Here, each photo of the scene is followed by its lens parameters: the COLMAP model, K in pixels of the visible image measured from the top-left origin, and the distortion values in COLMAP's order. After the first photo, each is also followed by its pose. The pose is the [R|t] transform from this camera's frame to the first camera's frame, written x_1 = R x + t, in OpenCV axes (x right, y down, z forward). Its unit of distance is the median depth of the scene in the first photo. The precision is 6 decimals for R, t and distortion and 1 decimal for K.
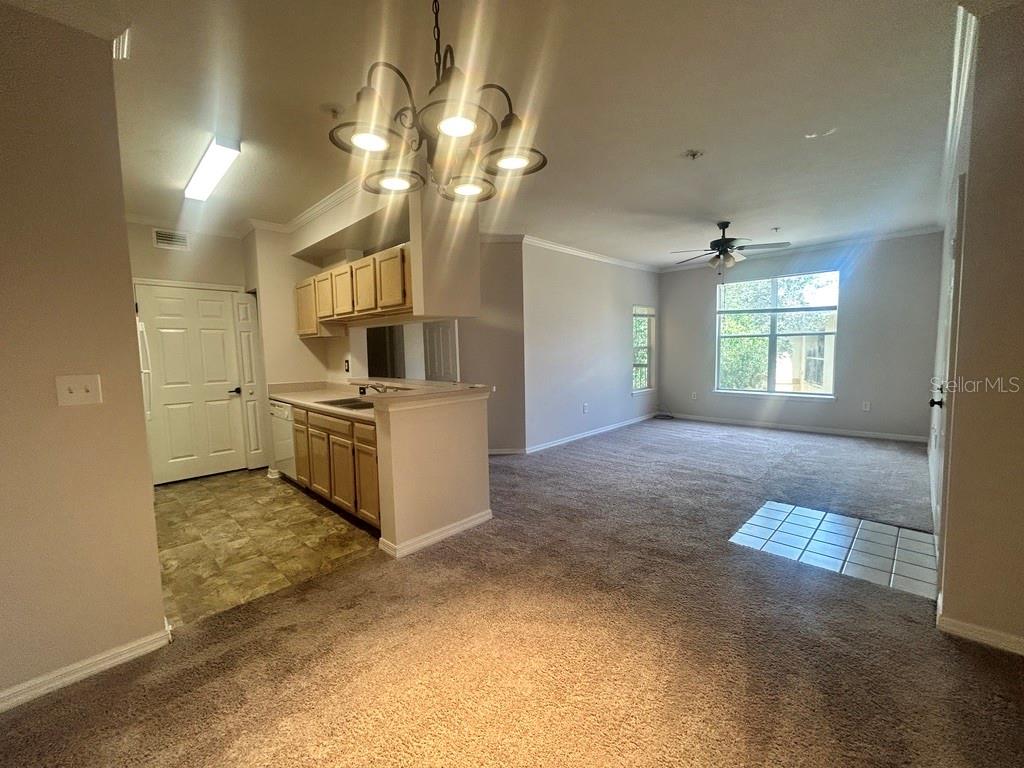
lens RADIAL K [[413.6, 0, 512.2], [0, 413.6, 383.8], [0, 0, 1]] dist [0.002292, 0.000200]
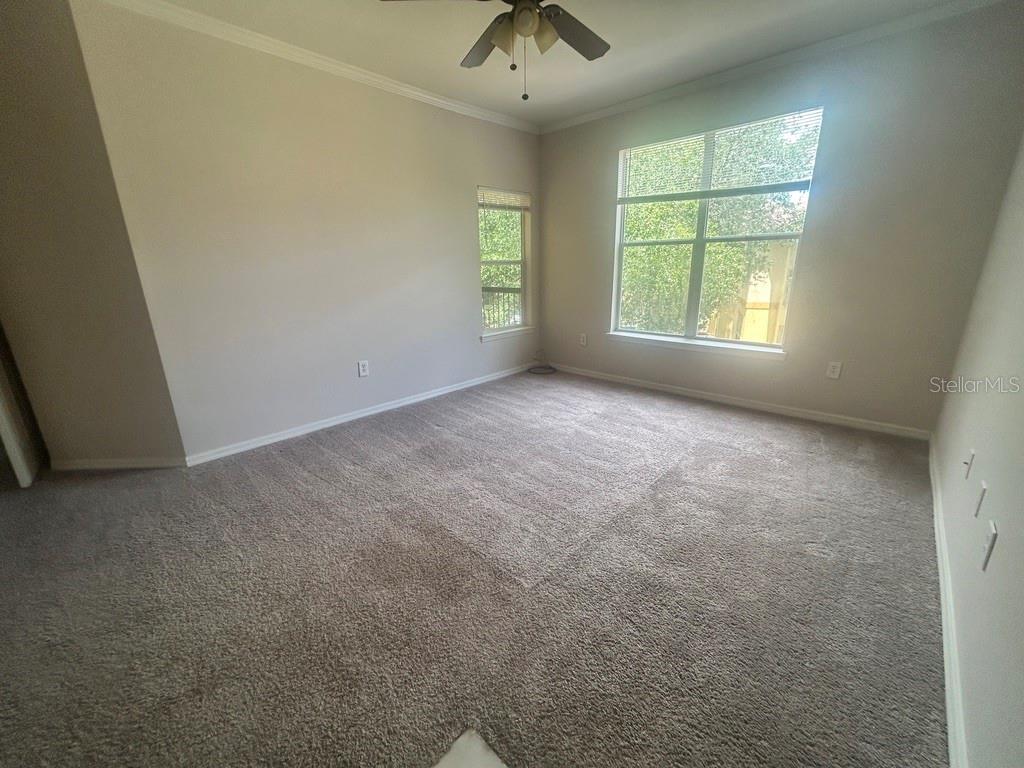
lens RADIAL K [[413.6, 0, 513.1], [0, 413.6, 384.3], [0, 0, 1]] dist [0.002292, 0.000200]
pose [[0.999789, -0.001455, 0.020507, 0.330213], [-0.002563, 0.980894, 0.194528, -0.029499], [-0.020398, -0.194540, 0.980682, 0.367250]]
